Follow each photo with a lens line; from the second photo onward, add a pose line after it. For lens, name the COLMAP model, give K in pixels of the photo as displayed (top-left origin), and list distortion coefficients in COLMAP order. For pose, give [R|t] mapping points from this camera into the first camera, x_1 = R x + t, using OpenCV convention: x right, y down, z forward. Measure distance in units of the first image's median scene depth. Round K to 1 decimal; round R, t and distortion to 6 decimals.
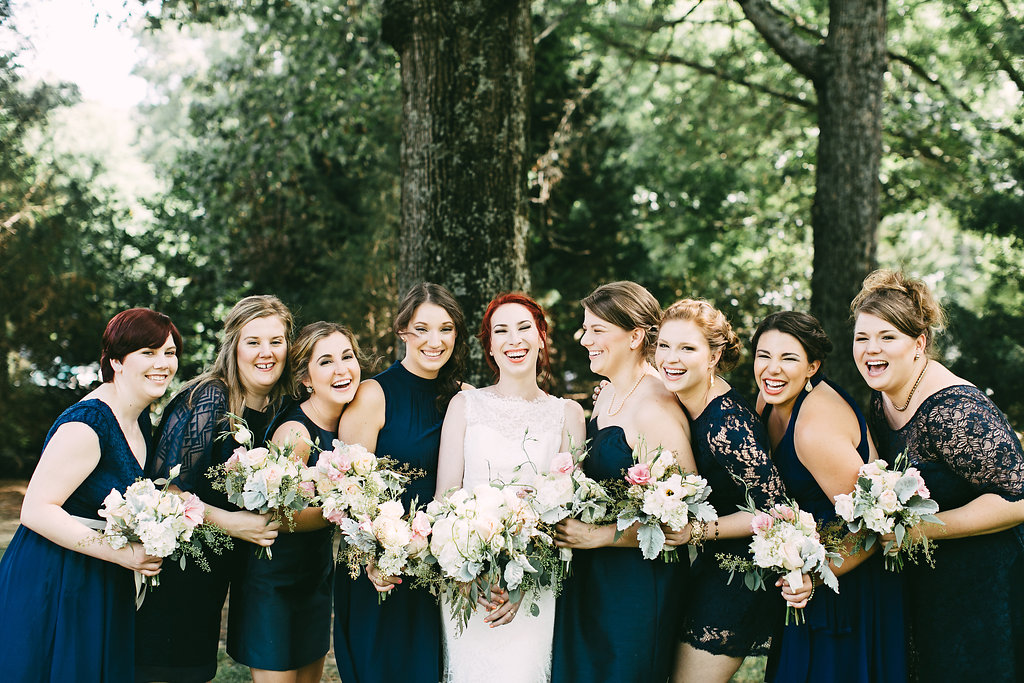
lens RADIAL K [[1452.7, 0, 512.0], [0, 1452.7, 341.5], [0, 0, 1]] dist [0.006286, 0.061289]
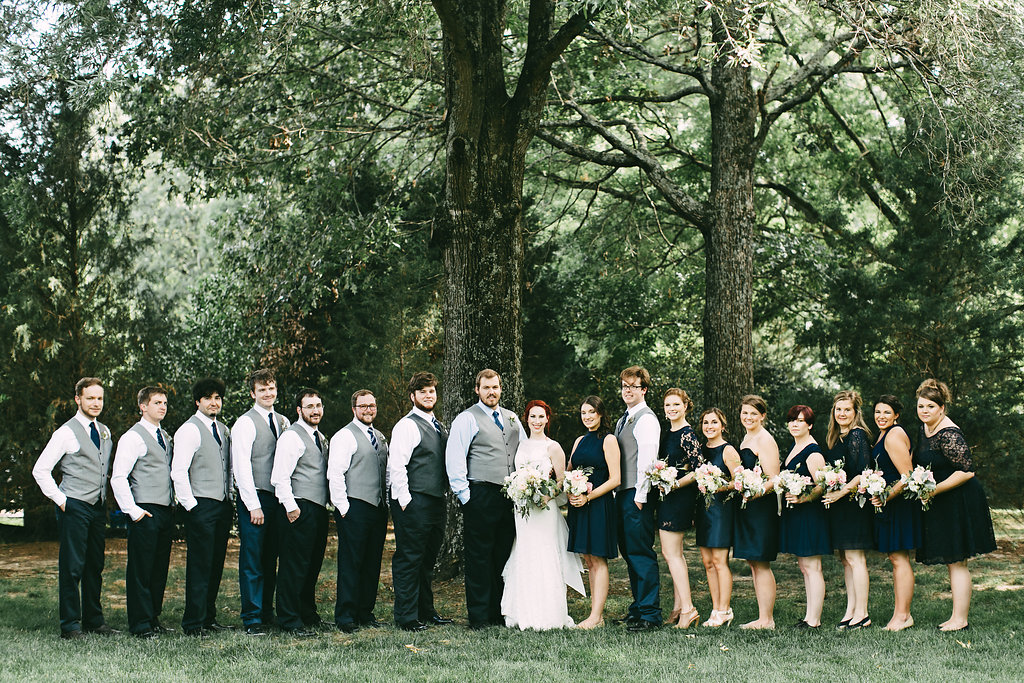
lens RADIAL K [[1464.4, 0, 512.0], [0, 1464.4, 341.5], [0, 0, 1]] dist [0.008586, 0.000240]
pose [[0.998099, -0.017493, 0.059093, -0.099544], [0.020955, 0.998069, -0.058474, 0.005165], [-0.057956, 0.059601, 0.996538, -0.660155]]
